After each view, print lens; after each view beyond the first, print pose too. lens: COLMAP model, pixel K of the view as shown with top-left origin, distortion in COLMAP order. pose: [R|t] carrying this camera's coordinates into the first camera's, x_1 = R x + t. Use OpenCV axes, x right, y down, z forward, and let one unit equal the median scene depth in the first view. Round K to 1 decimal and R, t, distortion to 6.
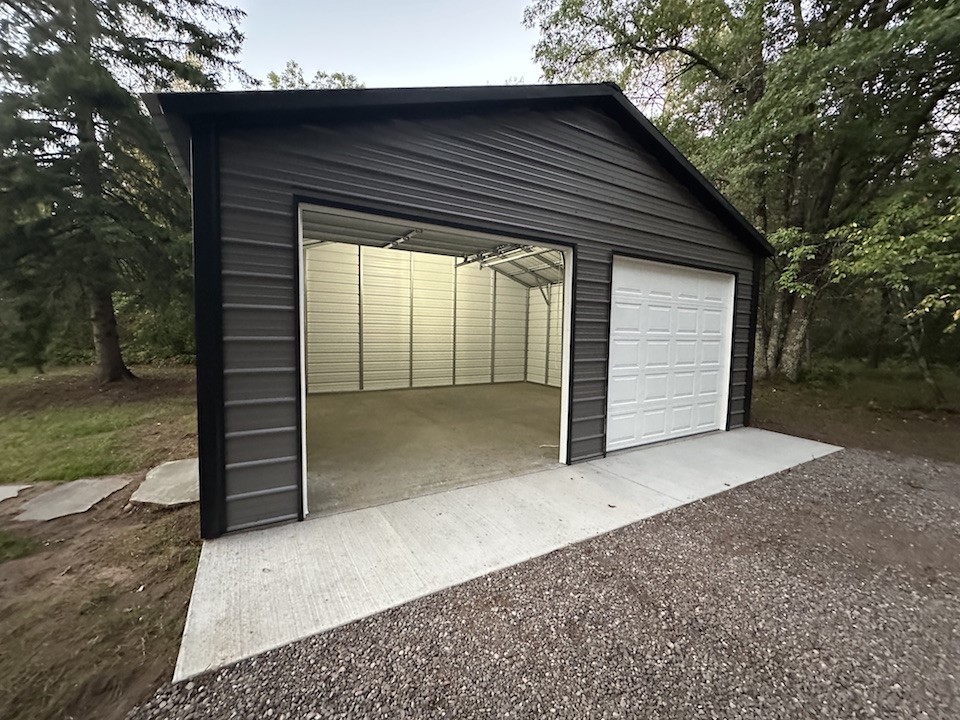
lens RADIAL K [[384.2, 0, 481.3], [0, 384.2, 362.0], [0, 0, 1]] dist [0.001042, -0.000073]
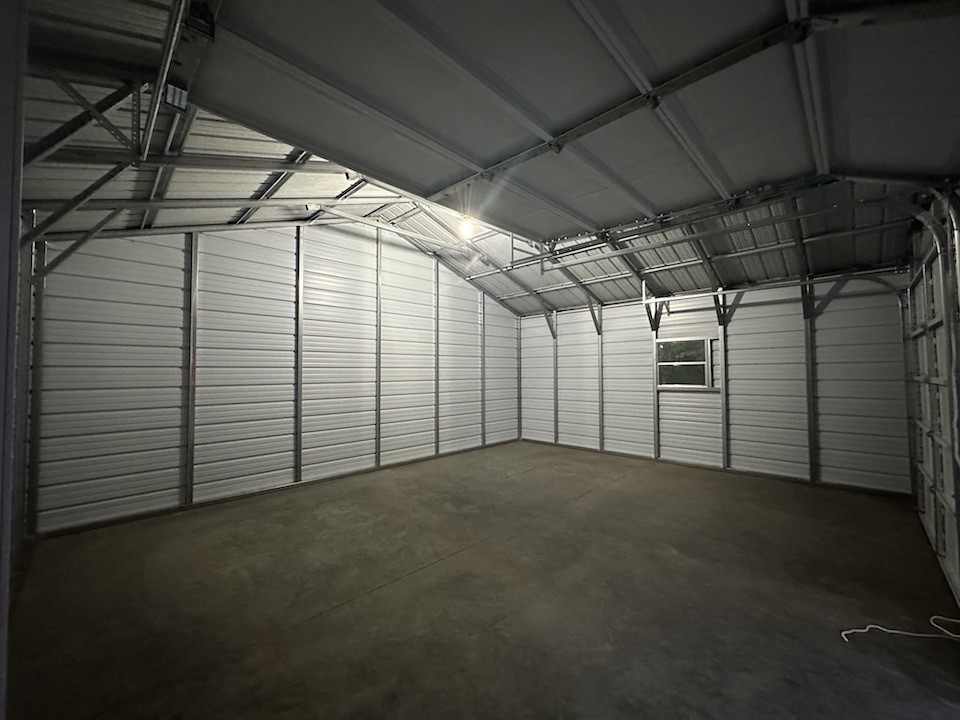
lens RADIAL K [[384.2, 0, 481.2], [0, 384.2, 356.7], [0, 0, 1]] dist [0.001042, -0.000073]
pose [[0.965725, -0.015075, 0.259128, -0.169840], [0.046212, 0.992349, -0.114493, -0.031244], [-0.255420, 0.122544, 0.959033, 0.314442]]
